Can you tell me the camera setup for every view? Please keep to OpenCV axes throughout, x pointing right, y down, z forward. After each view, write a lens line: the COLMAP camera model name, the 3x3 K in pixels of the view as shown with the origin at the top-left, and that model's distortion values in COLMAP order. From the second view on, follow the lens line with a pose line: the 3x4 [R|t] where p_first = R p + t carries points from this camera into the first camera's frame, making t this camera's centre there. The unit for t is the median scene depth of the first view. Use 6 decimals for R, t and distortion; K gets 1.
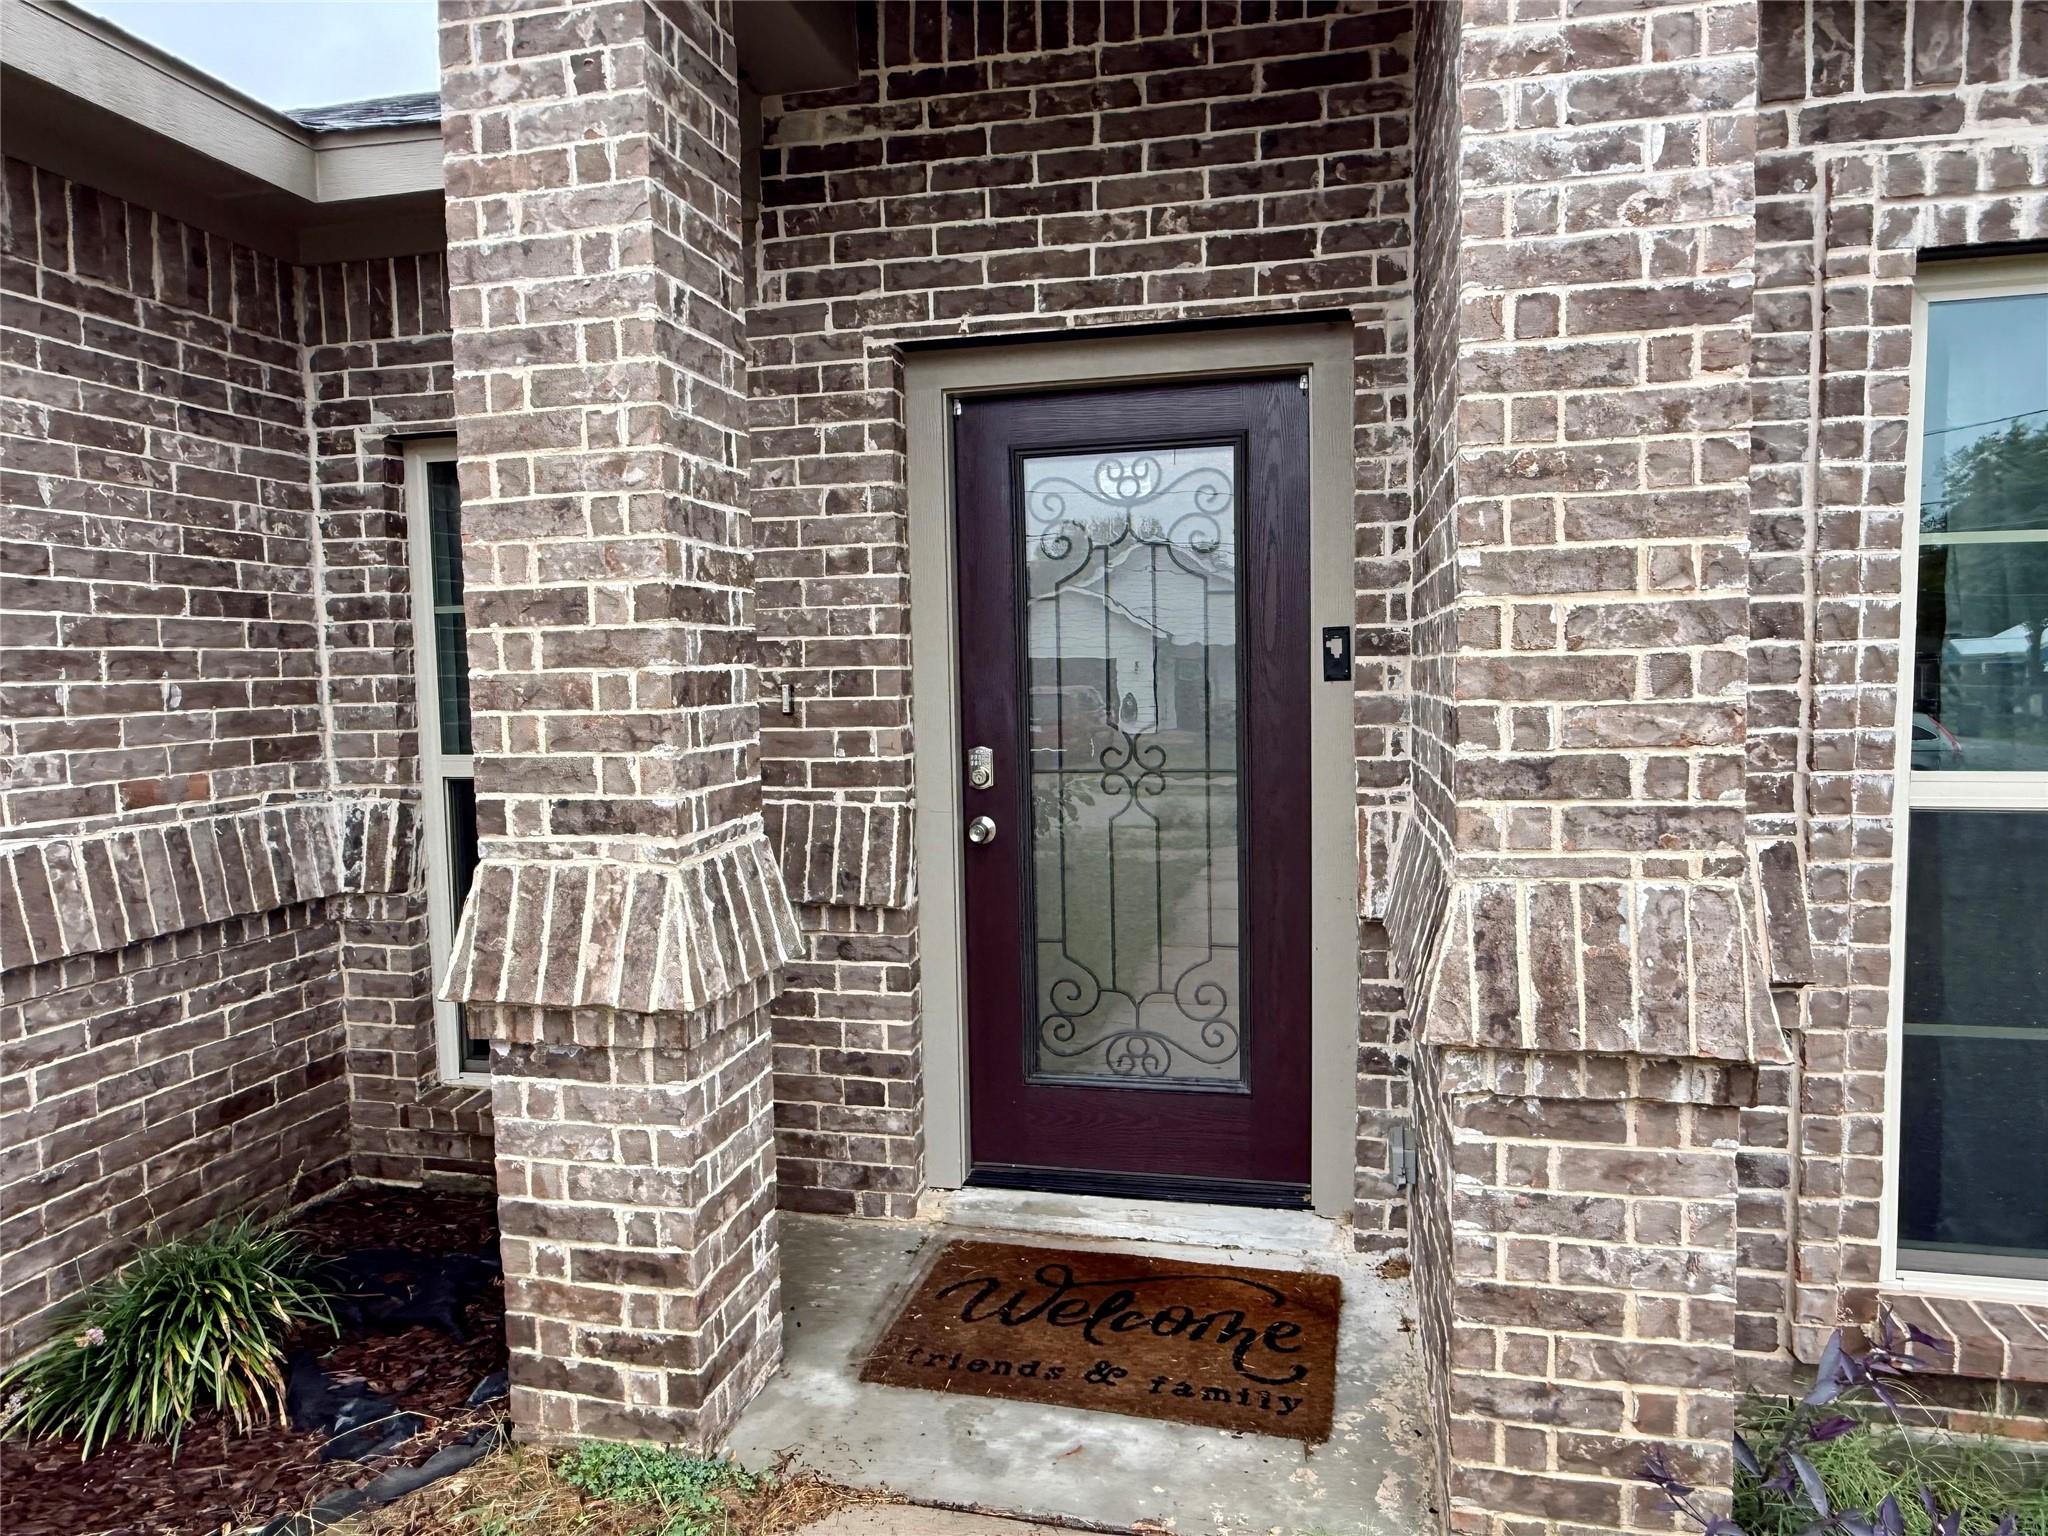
lens RADIAL K [[1320.1, 0, 1024.0], [0, 1320.1, 768.0], [0, 0, 1]] dist [-0.000810, -0.000187]
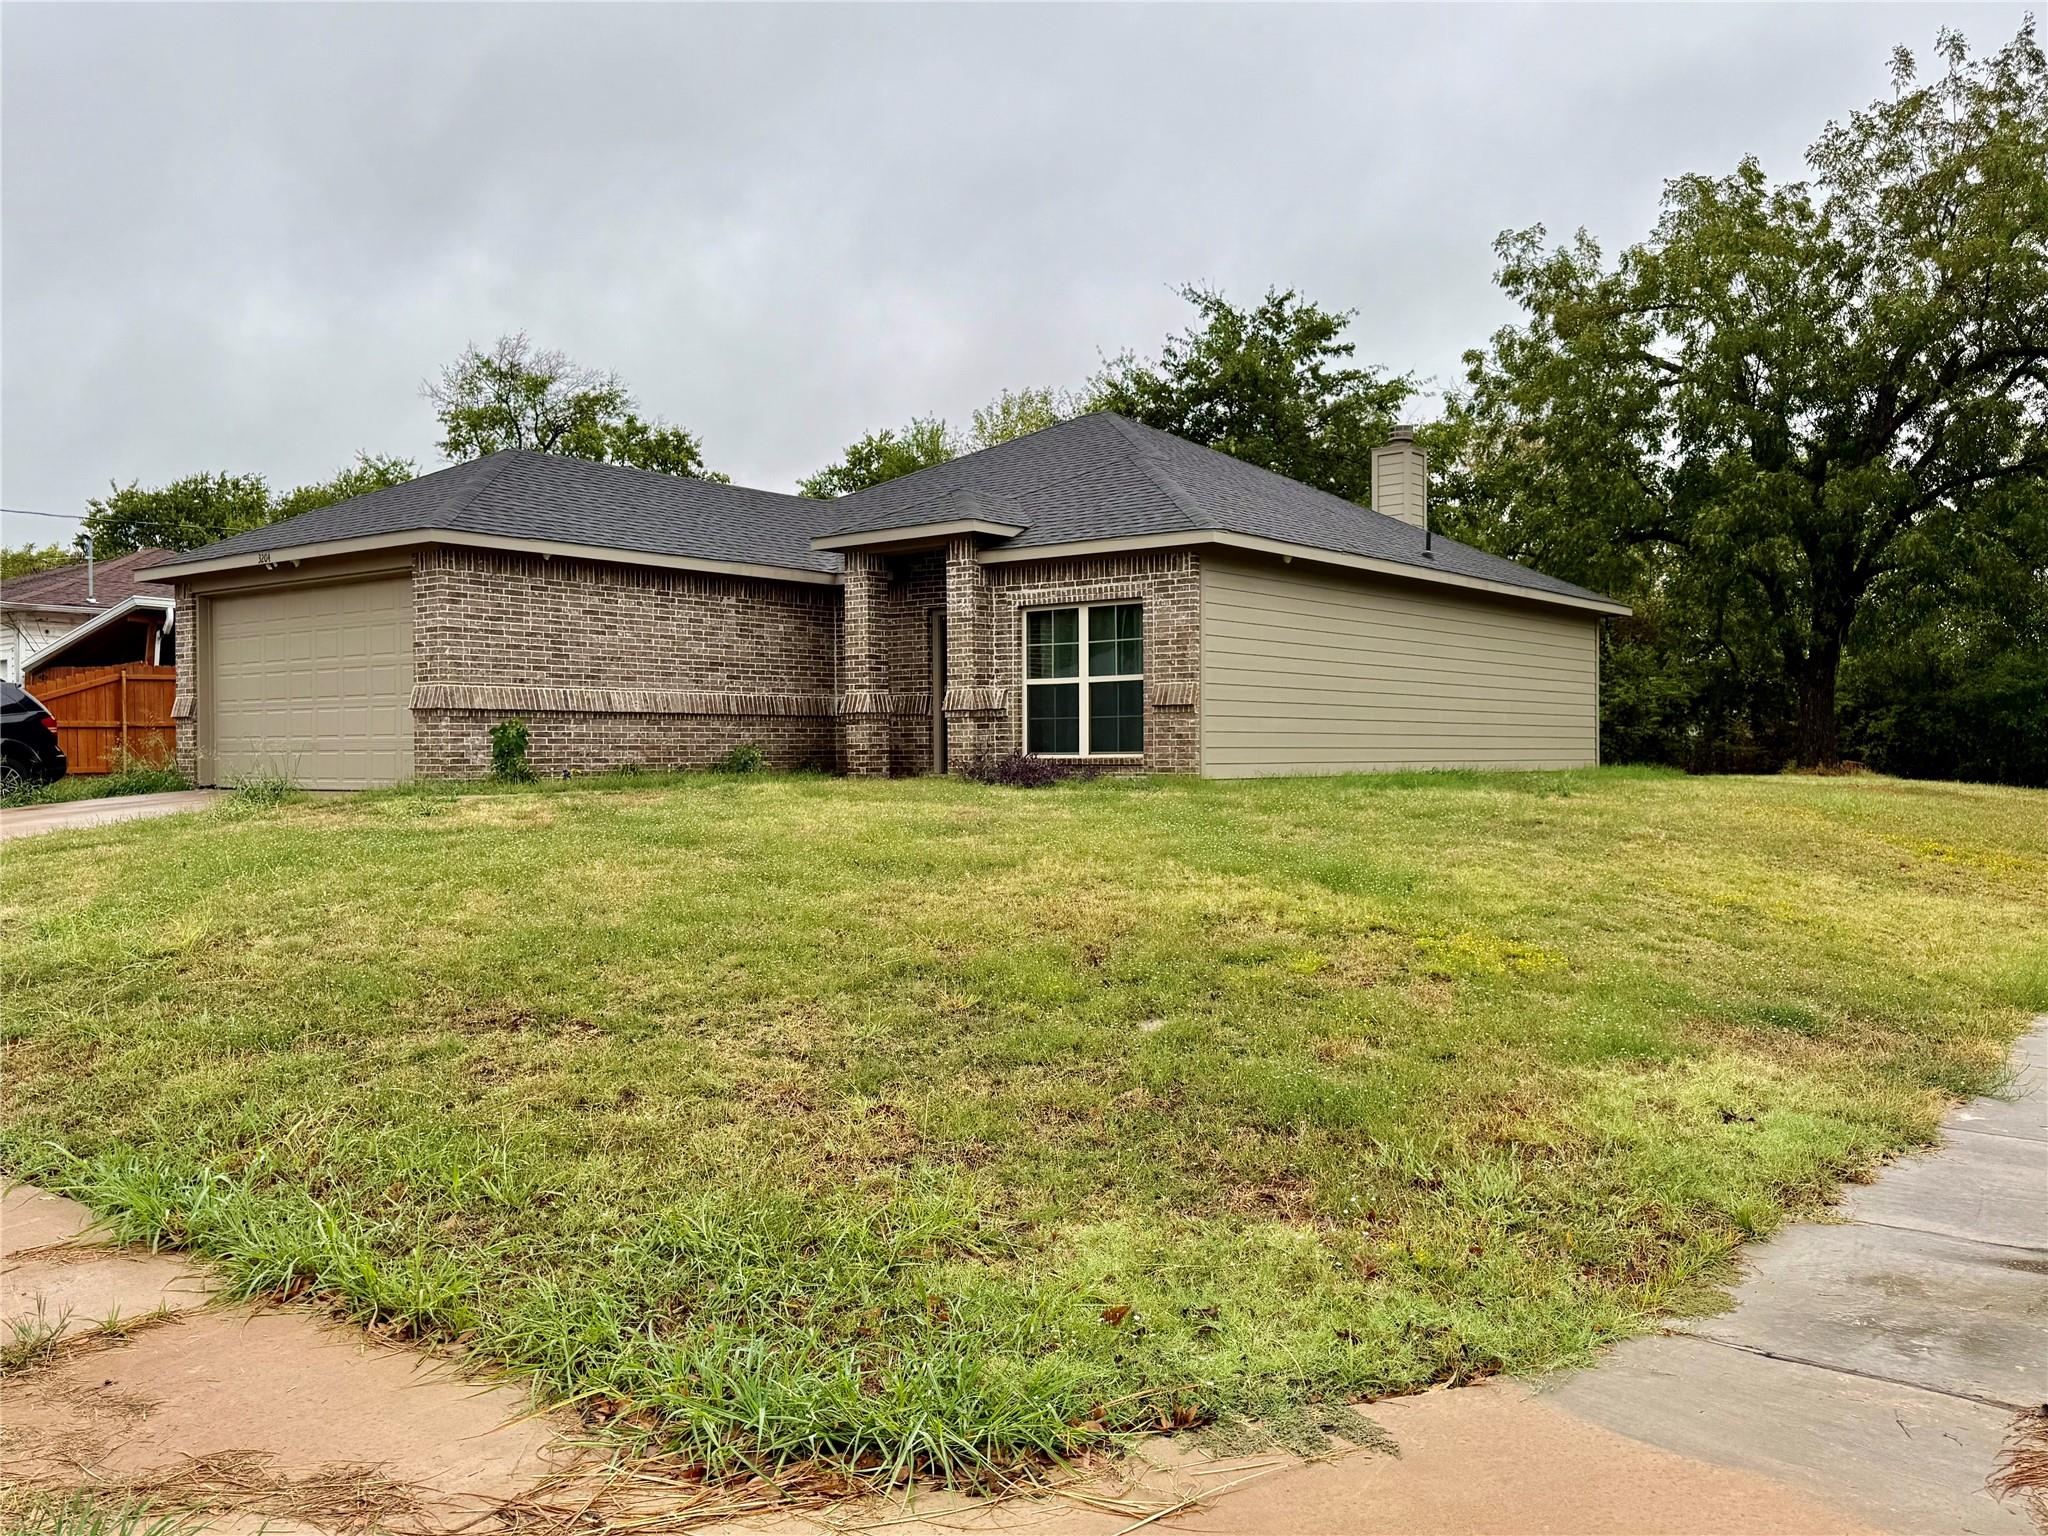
lens RADIAL K [[1685.8, 0, 1024.0], [0, 1685.8, 768.0], [0, 0, 1]] dist [0.000149, -0.000026]
pose [[0.906295, 0.018414, -0.422244, 4.273826], [-0.044078, 0.997720, -0.051098, 0.889289], [0.420341, 0.064922, 0.905041, -6.743914]]
